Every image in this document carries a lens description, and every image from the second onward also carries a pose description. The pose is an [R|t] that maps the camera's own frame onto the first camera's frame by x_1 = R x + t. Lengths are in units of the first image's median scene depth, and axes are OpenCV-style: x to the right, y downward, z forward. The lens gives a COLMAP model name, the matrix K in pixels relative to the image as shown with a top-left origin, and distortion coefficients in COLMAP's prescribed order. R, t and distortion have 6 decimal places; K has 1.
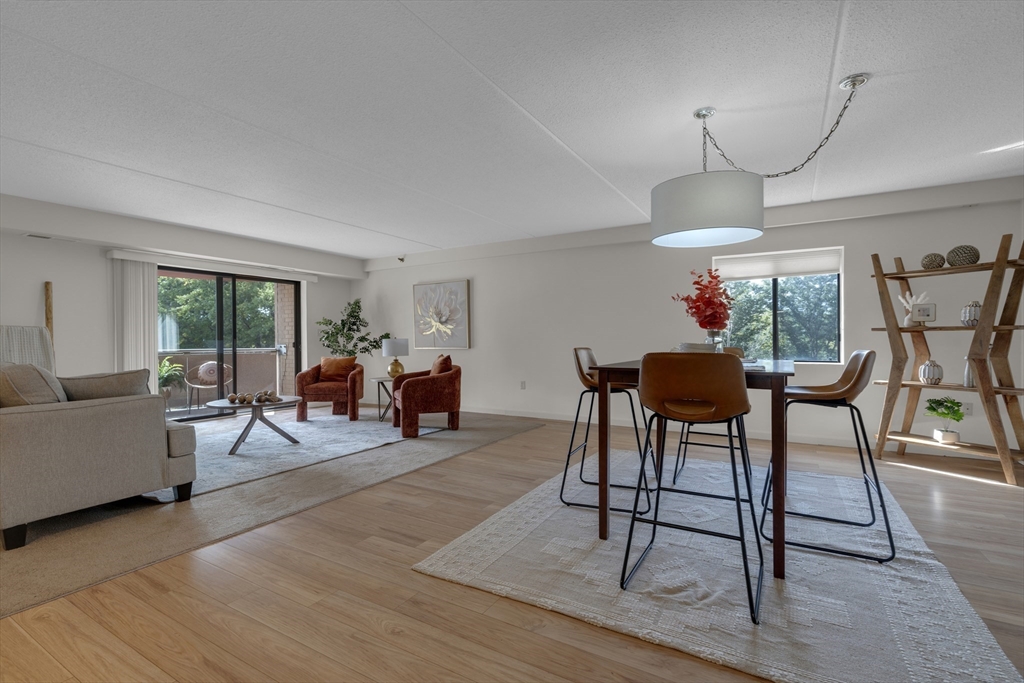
lens RADIAL K [[466.4, 0, 509.0], [0, 466.4, 342.0], [0, 0, 1]] dist [-0.006245, -0.000270]
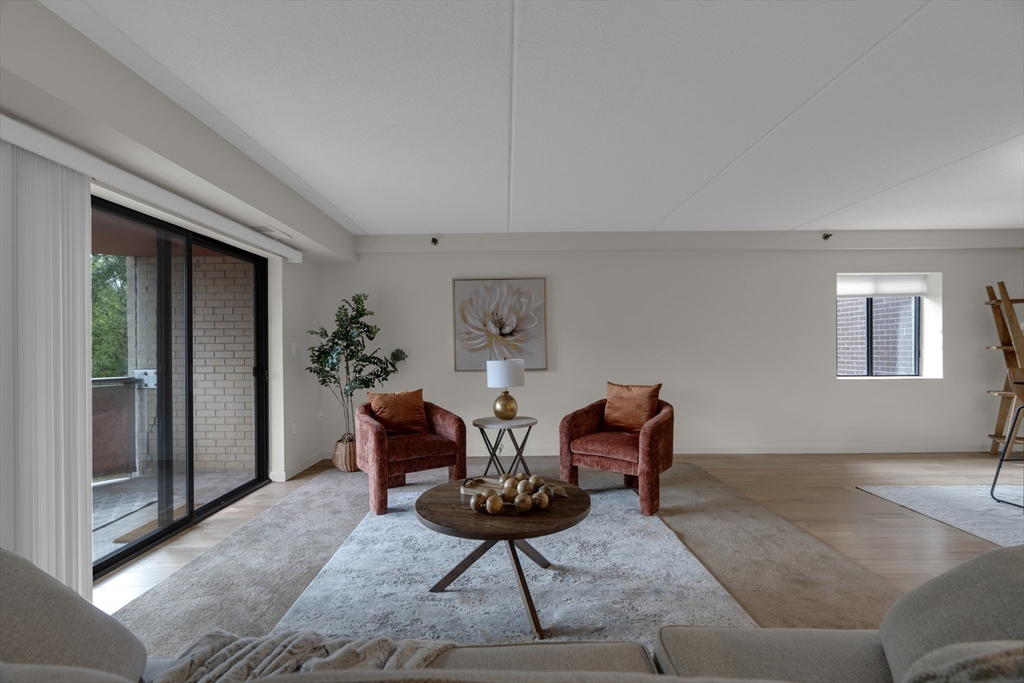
lens RADIAL K [[466.4, 0, 509.0], [0, 466.4, 342.0], [0, 0, 1]] dist [-0.006245, -0.000270]
pose [[0.857618, 0.002417, 0.514282, -0.927363], [0.007988, 0.999806, -0.018019, -0.032032], [-0.514225, 0.019562, 0.857432, 0.691309]]
